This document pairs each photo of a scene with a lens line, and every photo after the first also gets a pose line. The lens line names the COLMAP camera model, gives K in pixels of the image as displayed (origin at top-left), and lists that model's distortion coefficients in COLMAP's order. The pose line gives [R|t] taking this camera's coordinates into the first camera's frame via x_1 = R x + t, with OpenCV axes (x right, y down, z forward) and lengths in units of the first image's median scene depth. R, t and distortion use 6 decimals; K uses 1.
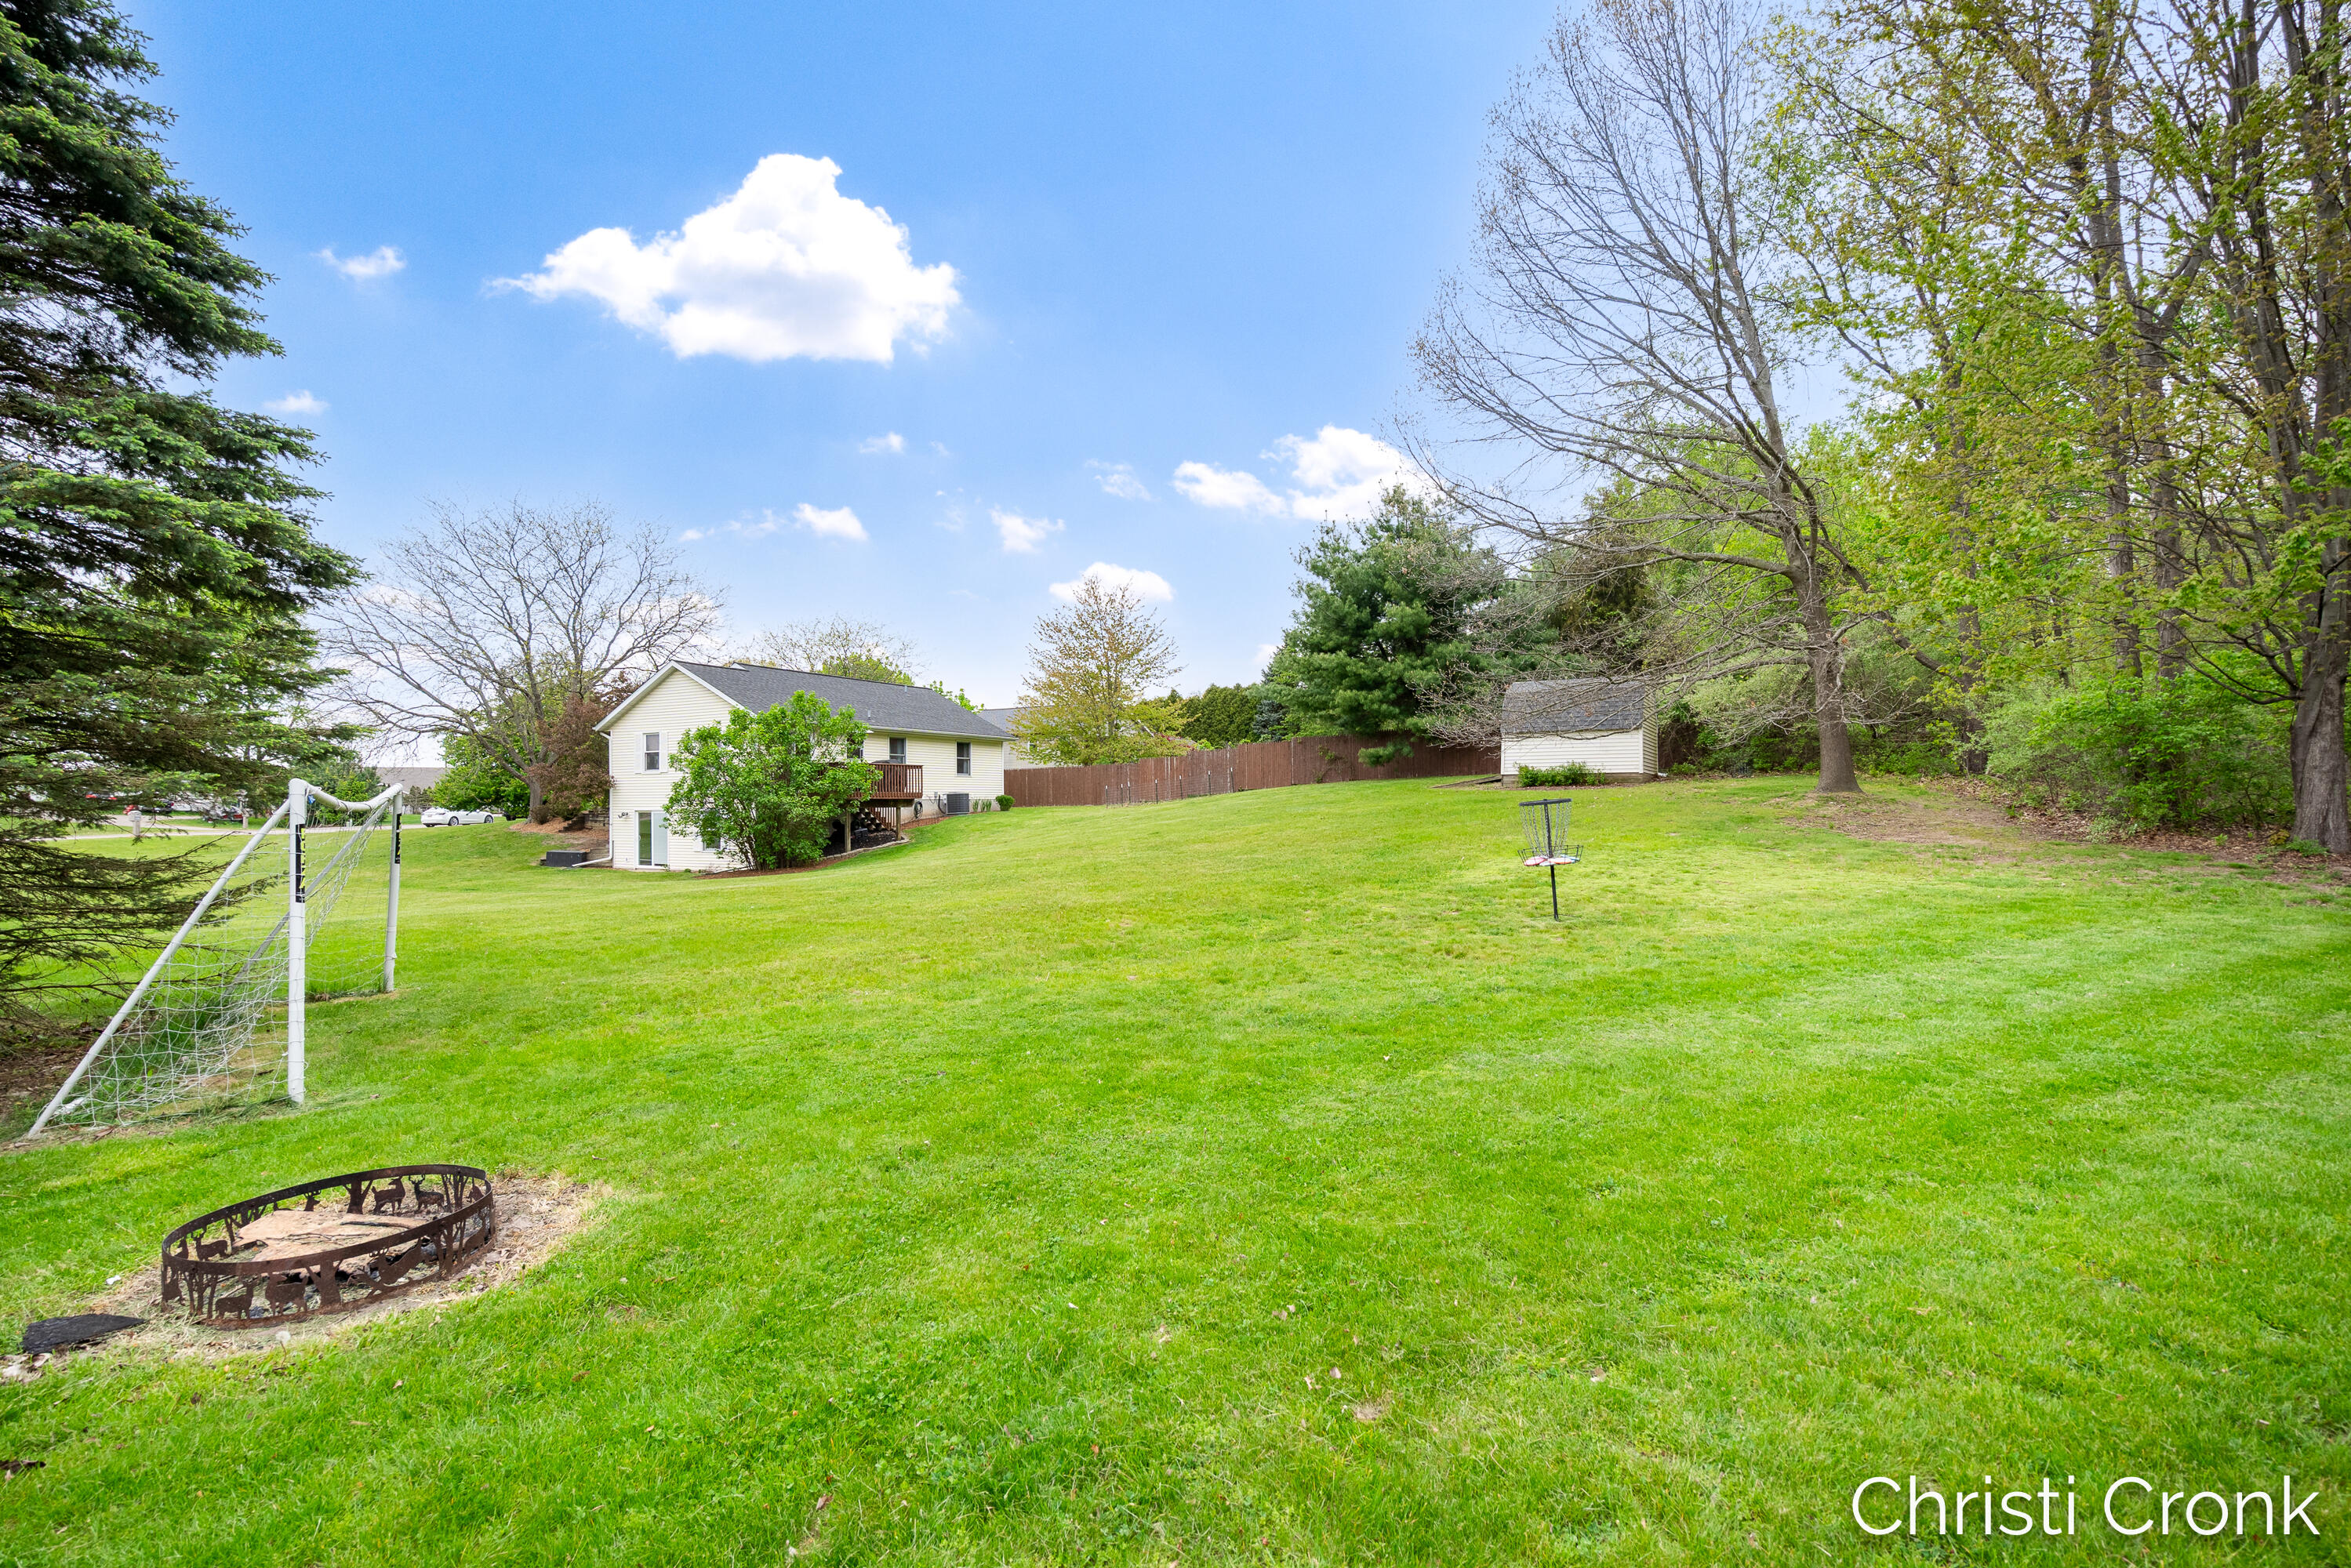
lens RADIAL K [[1081.0, 0, 1169.3], [0, 1081.0, 784.4], [0, 0, 1]] dist [-0.000497, -0.000110]
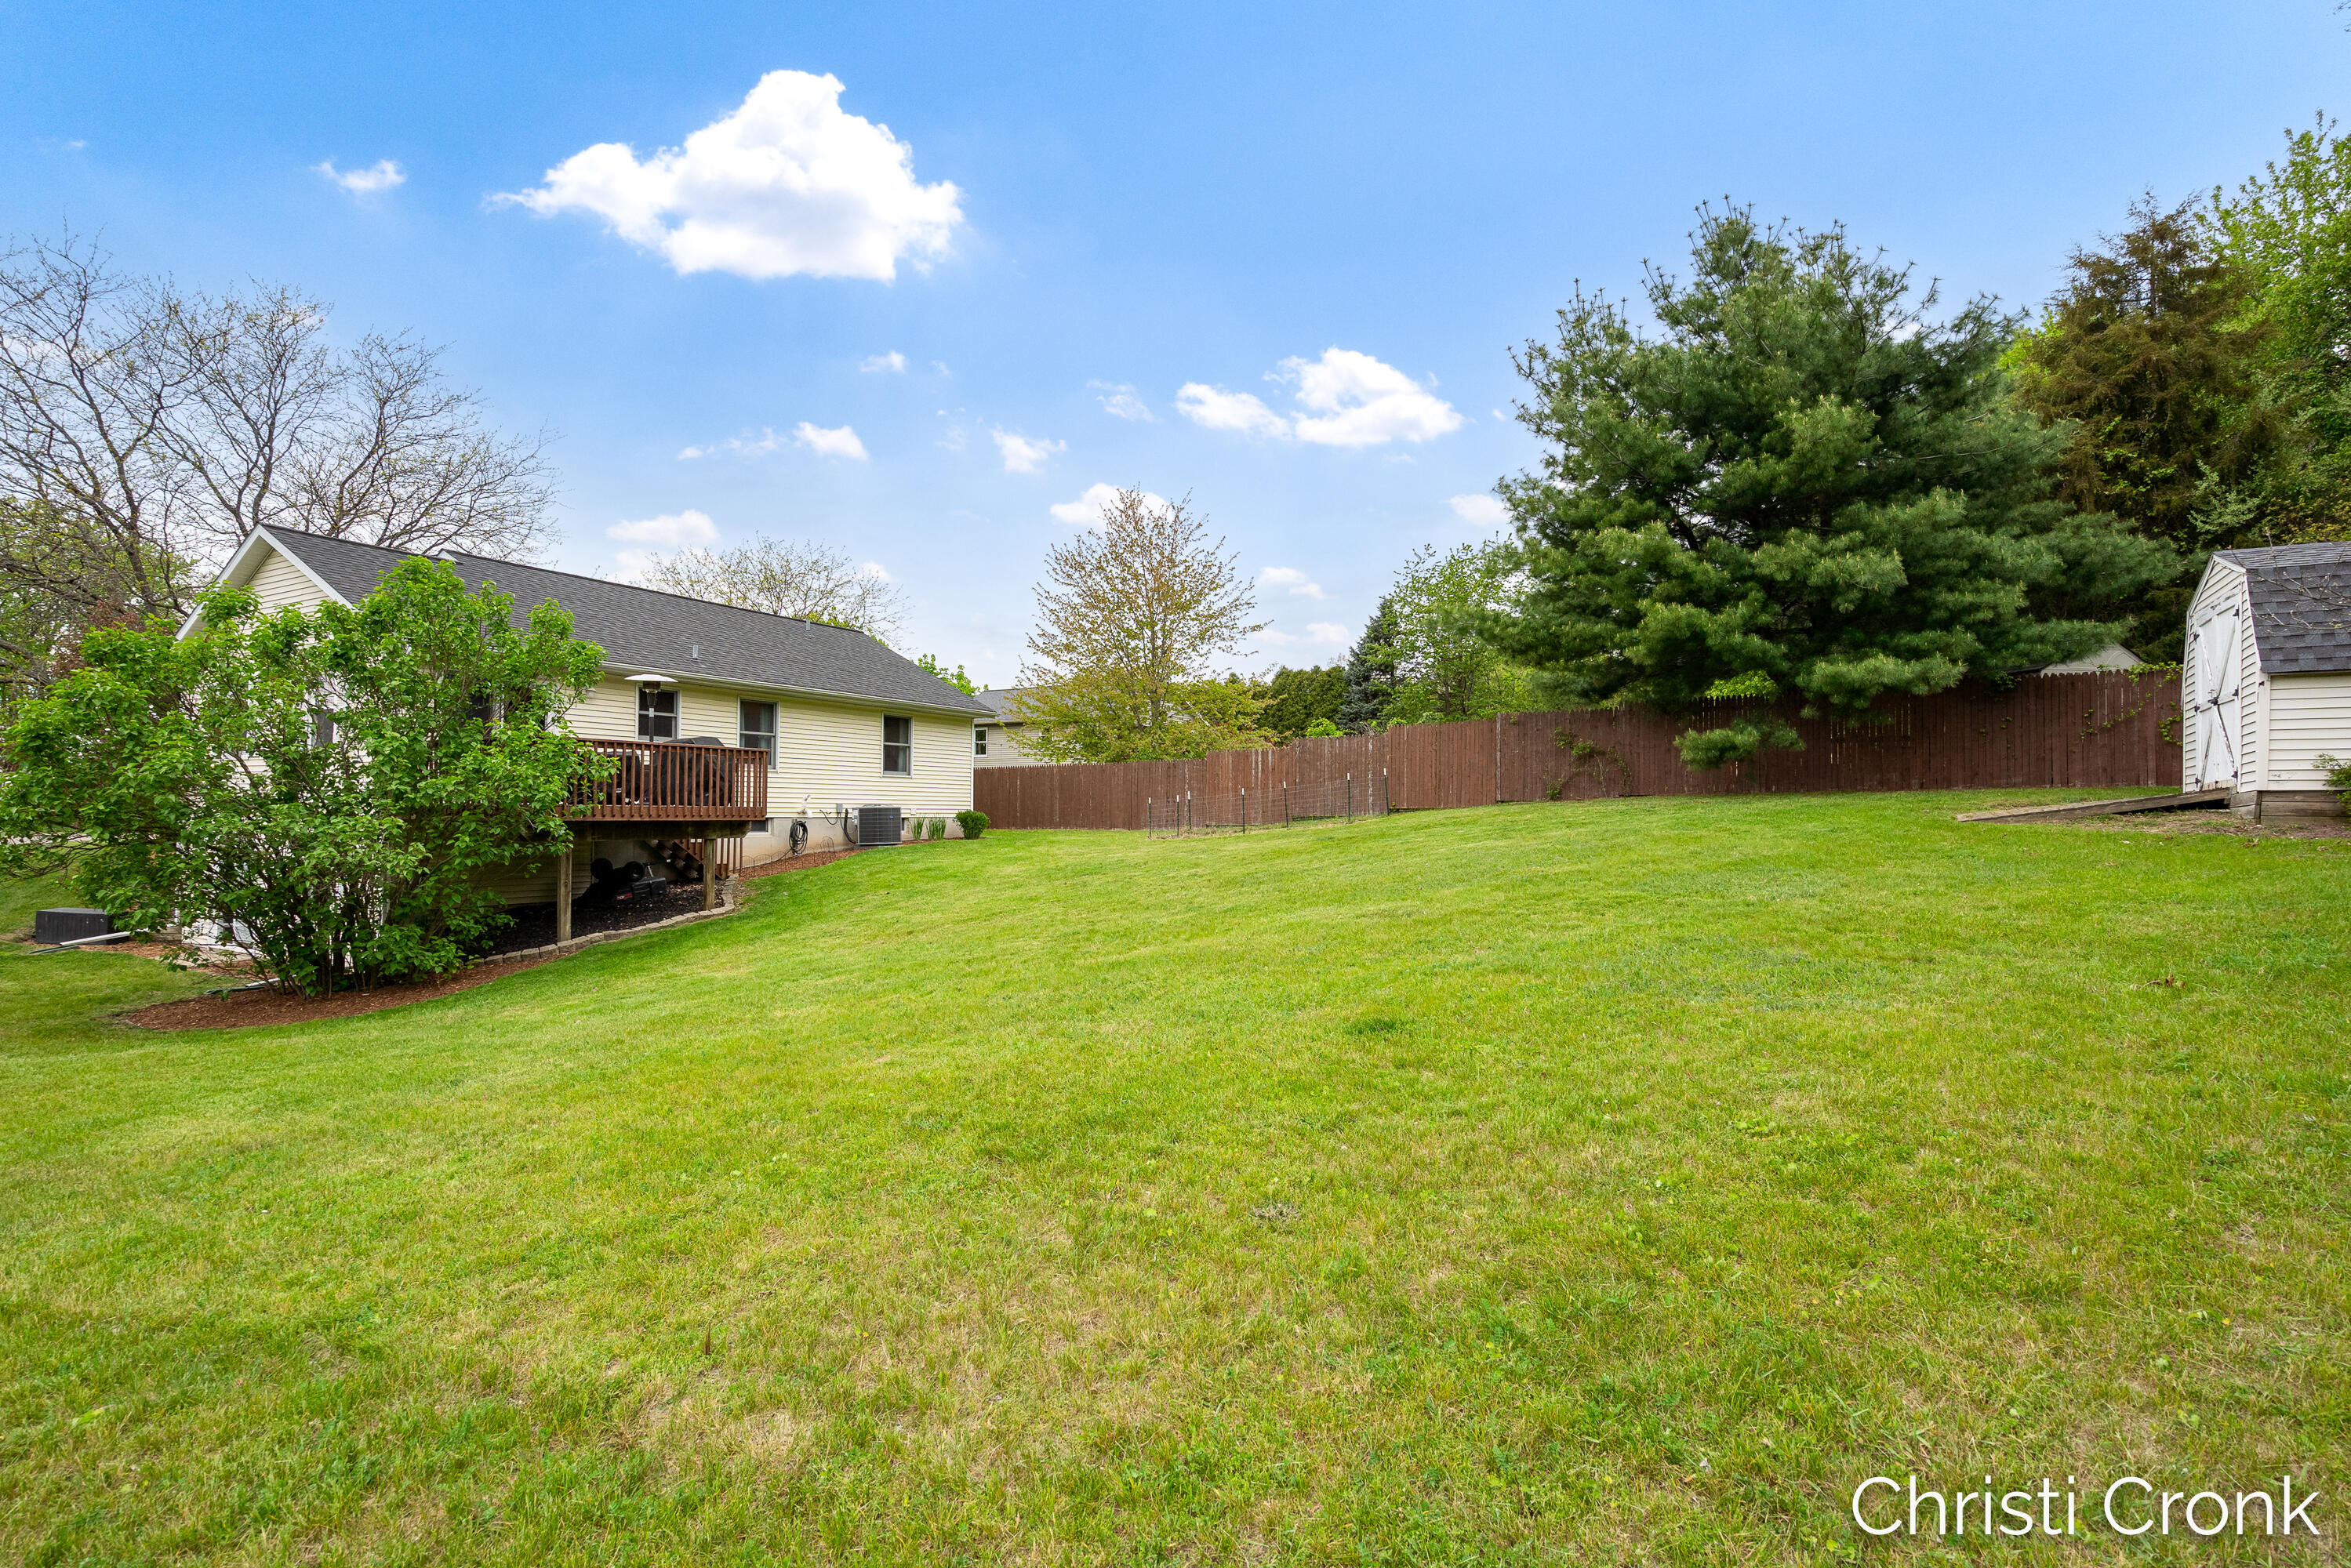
lens RADIAL K [[1081.0, 0, 1175.1], [0, 1081.0, 786.8], [0, 0, 1]] dist [-0.000497, -0.000110]
pose [[0.999463, 0.016154, -0.028499, -0.021692], [-0.016268, 0.999861, -0.003766, -0.001961], [0.028435, 0.004227, 0.999587, 0.326143]]
